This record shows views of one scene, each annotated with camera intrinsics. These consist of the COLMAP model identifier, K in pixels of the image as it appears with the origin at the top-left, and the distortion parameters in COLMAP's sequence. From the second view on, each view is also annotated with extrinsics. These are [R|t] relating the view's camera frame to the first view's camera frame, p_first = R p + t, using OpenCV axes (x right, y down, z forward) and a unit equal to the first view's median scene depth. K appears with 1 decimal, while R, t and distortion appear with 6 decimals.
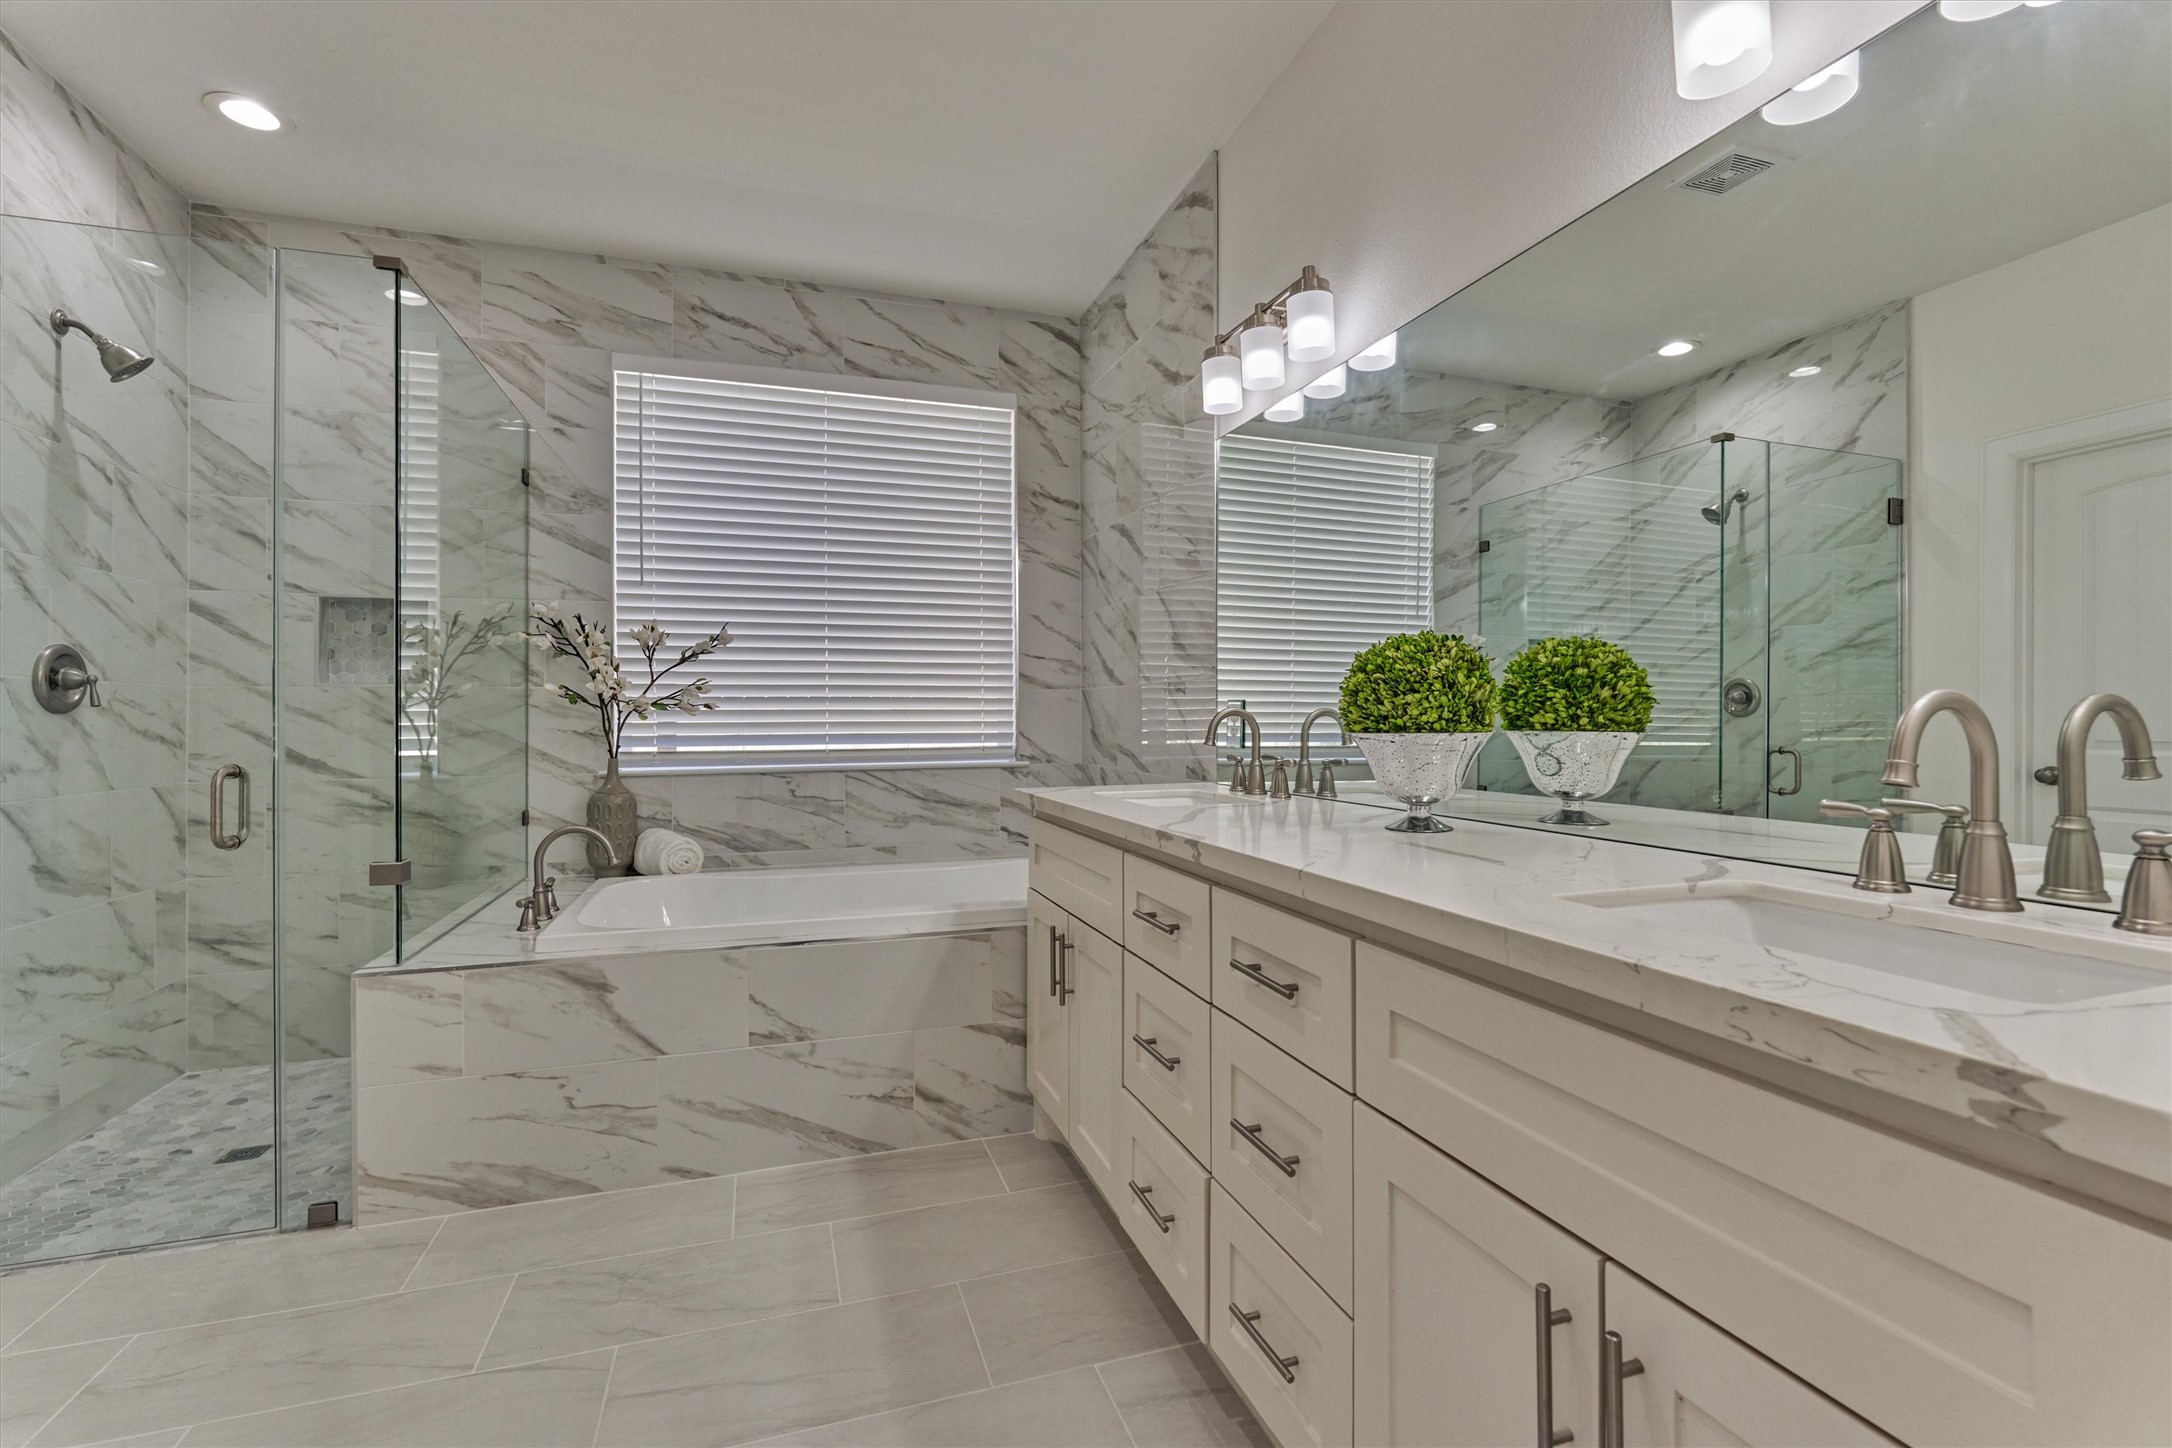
lens RADIAL K [[933.5, 0, 1086.0], [0, 933.5, 724.0], [0, 0, 1]] dist [-0.004741, -0.000249]
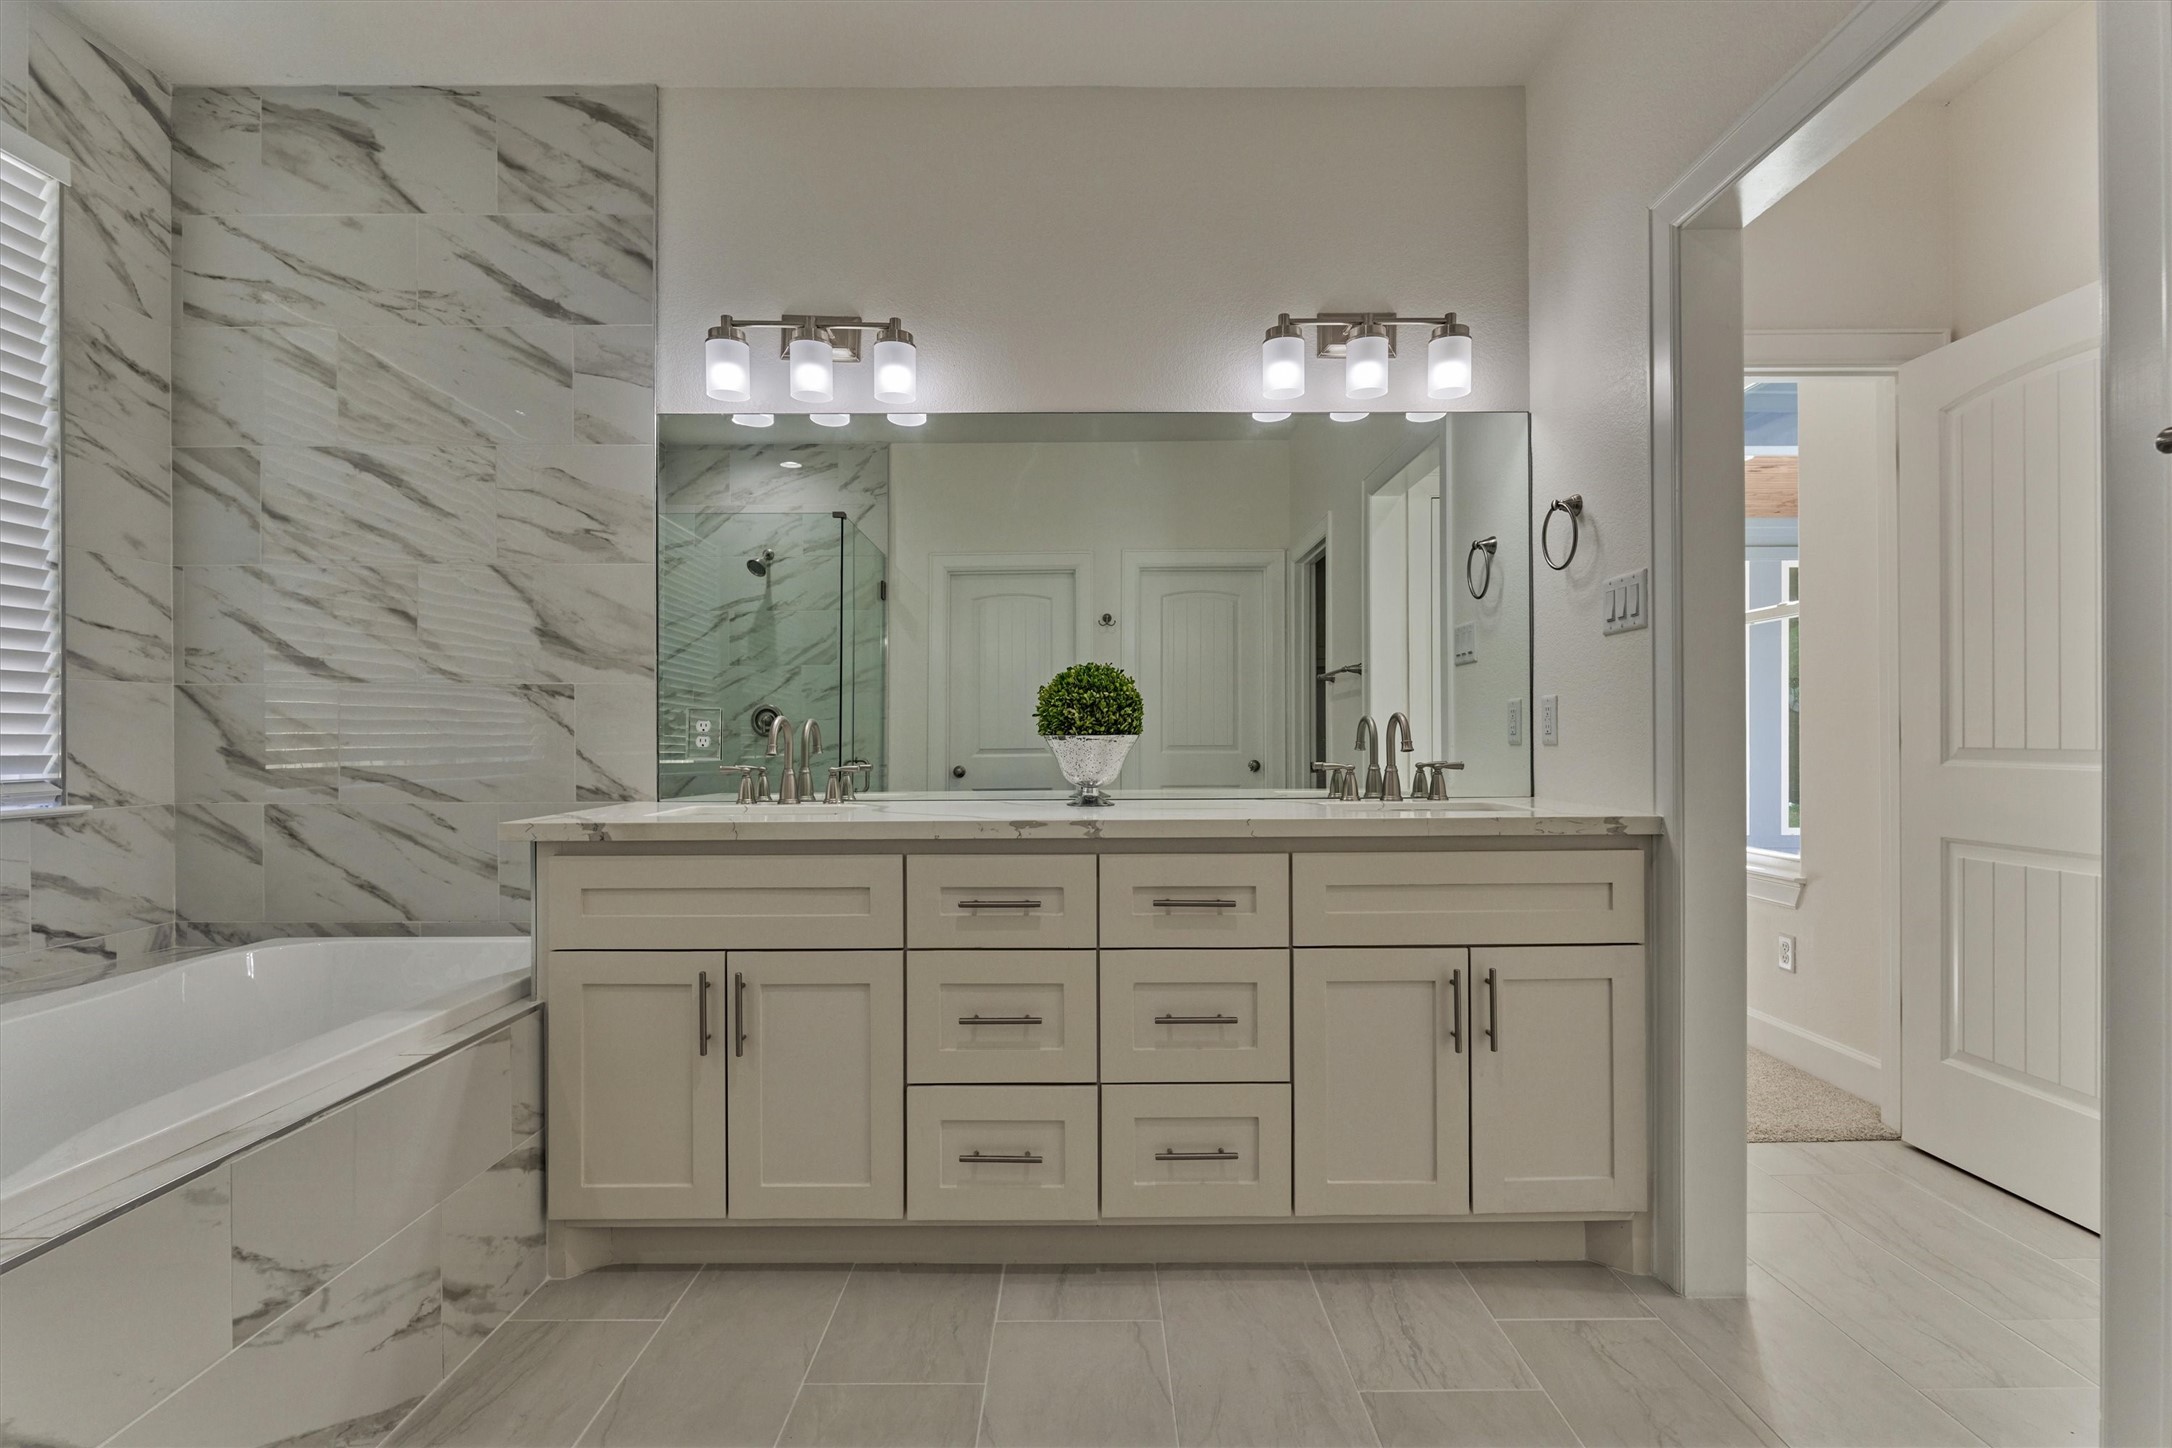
lens RADIAL K [[965.6, 0, 1080.8], [0, 965.6, 756.7], [0, 0, 1]] dist [-0.004690, -0.000319]
pose [[0.330888, -0.016260, 0.943530, -0.422484], [0.010401, 0.999854, 0.013583, 0.008895], [-0.943613, 0.005319, 0.331008, 0.226290]]
